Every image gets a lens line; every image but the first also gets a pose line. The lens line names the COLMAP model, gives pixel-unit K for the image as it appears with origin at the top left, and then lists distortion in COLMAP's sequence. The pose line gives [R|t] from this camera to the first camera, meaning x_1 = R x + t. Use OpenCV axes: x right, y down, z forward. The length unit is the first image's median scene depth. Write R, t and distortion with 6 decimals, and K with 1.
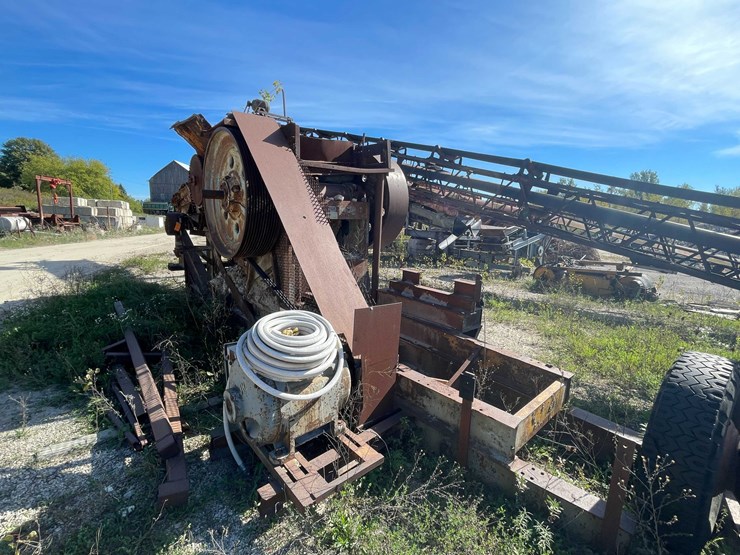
lens RADIAL K [[338.1, 0, 371.7], [0, 338.1, 281.6], [0, 0, 1]] dist [0.000703, -0.002129]
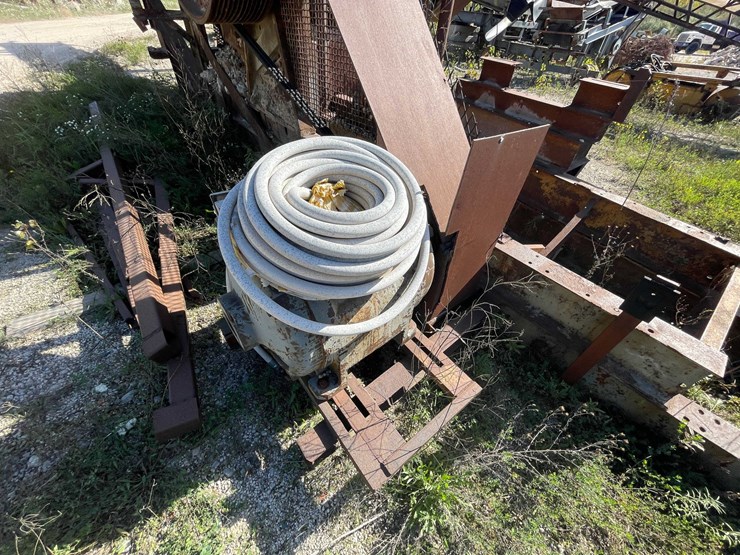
lens RADIAL K [[299.3, 0, 373.2], [0, 299.3, 274.4], [0, 0, 1]] dist [-0.002909, 0.000403]
pose [[0.998611, 0.047536, -0.022727, -0.094142], [-0.028132, 0.845739, 0.532855, 0.014613], [0.044551, -0.531476, 0.845901, 0.337367]]
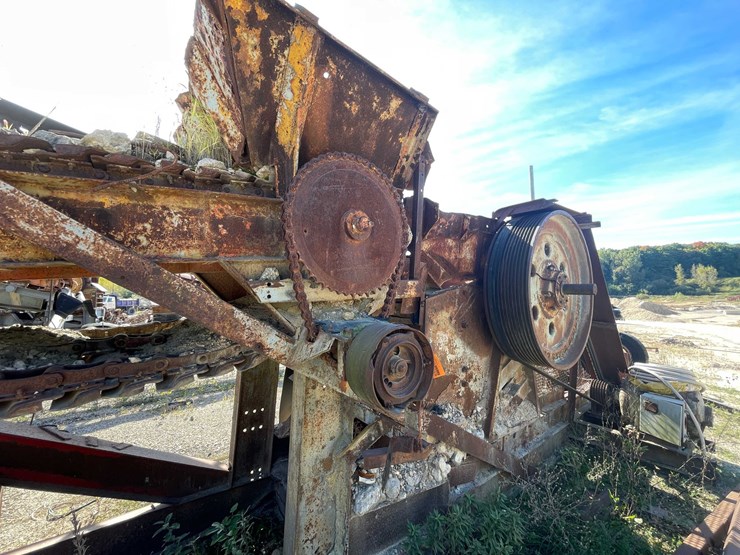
lens RADIAL K [[299.3, 0, 370.1], [0, 299.3, 275.2], [0, 0, 1]] dist [-0.002909, 0.000403]
pose [[0.076352, 0.038956, 0.996320, -1.163501], [0.171123, 0.983898, -0.051584, -0.326122], [-0.982287, 0.174432, 0.068457, 1.364896]]
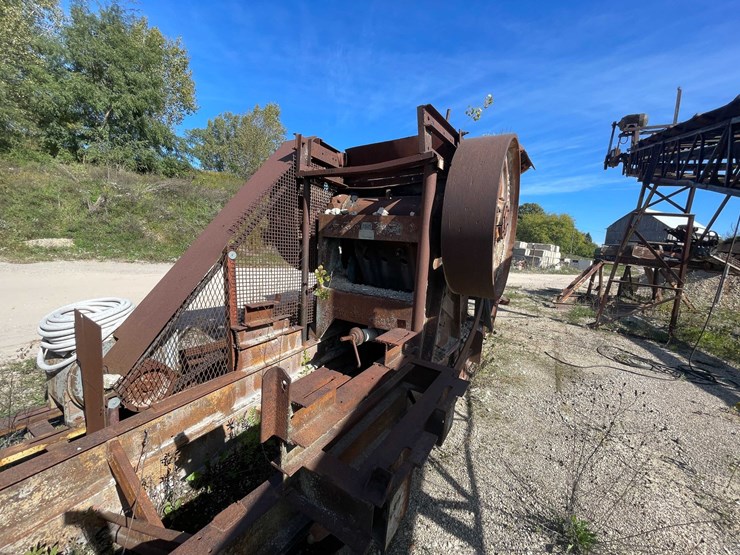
lens RADIAL K [[299.3, 0, 368.2], [0, 299.3, 277.1], [0, 0, 1]] dist [-0.002909, 0.000403]
pose [[0.299927, 0.112986, -0.947248, 0.574216], [-0.240034, 0.969953, 0.039692, -0.137760], [0.923270, 0.215467, 0.318036, 0.859678]]
